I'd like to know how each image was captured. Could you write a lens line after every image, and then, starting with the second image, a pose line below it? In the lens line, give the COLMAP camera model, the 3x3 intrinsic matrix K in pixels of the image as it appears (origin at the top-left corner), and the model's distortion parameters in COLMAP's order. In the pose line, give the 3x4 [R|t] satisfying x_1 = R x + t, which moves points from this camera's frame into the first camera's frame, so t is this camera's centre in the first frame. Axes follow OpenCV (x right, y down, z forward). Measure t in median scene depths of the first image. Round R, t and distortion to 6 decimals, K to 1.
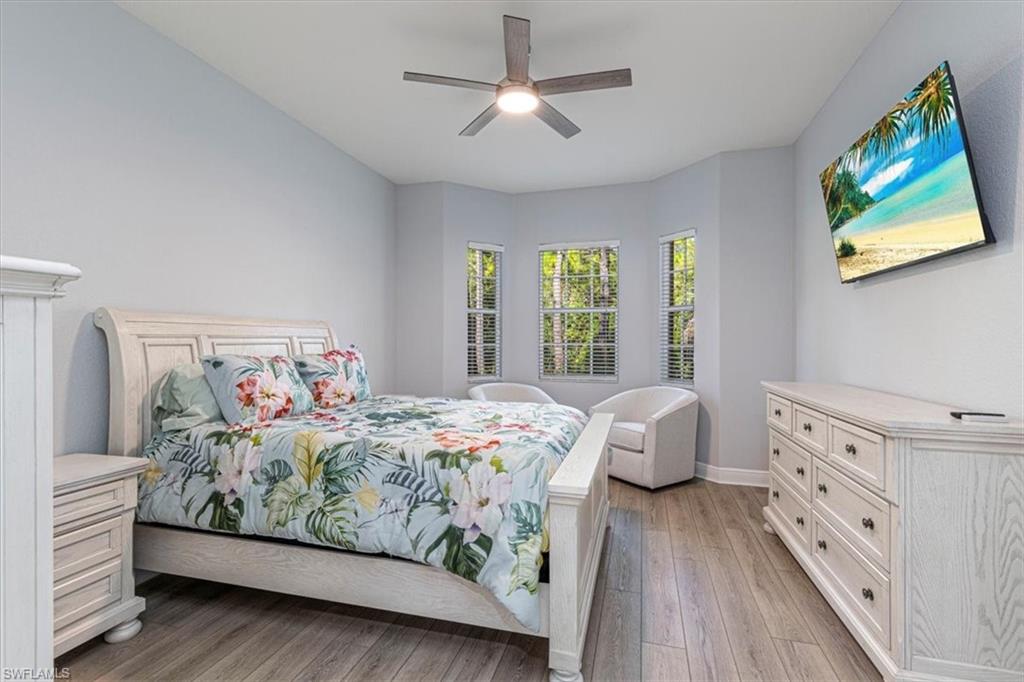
lens RADIAL K [[458.7, 0, 514.1], [0, 458.7, 340.3], [0, 0, 1]] dist [0.010244, -0.000732]
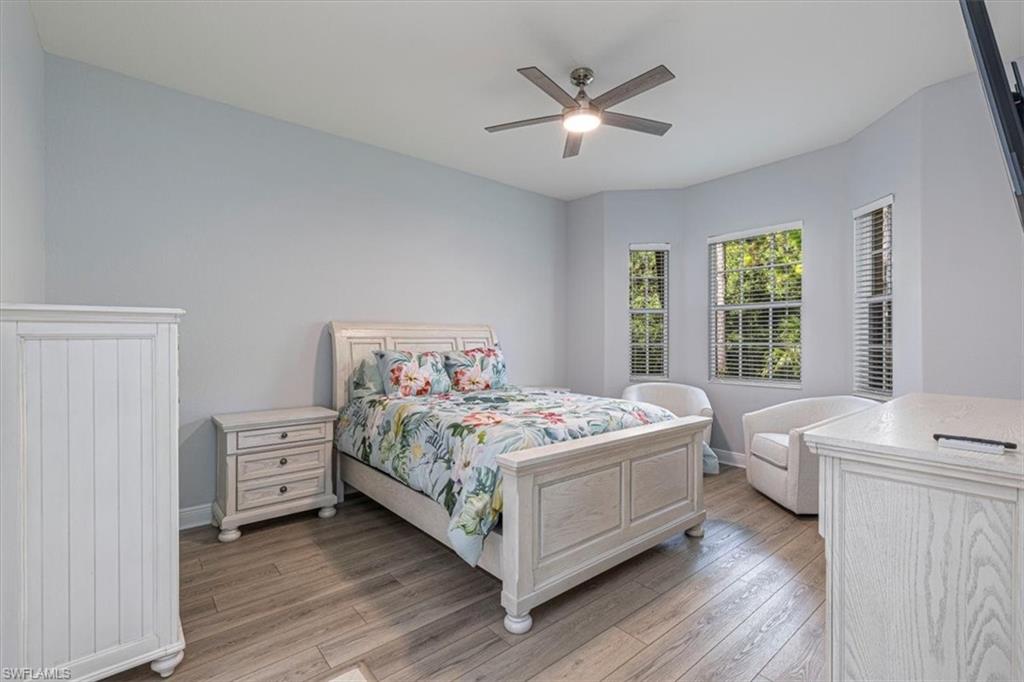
lens RADIAL K [[458.7, 0, 514.3], [0, 458.7, 340.8], [0, 0, 1]] dist [0.010244, -0.000732]
pose [[0.823328, -0.002512, -0.567560, 0.674494], [0.003187, 0.999995, 0.000197, 0.002538], [0.567557, -0.001971, 0.823332, 0.005133]]
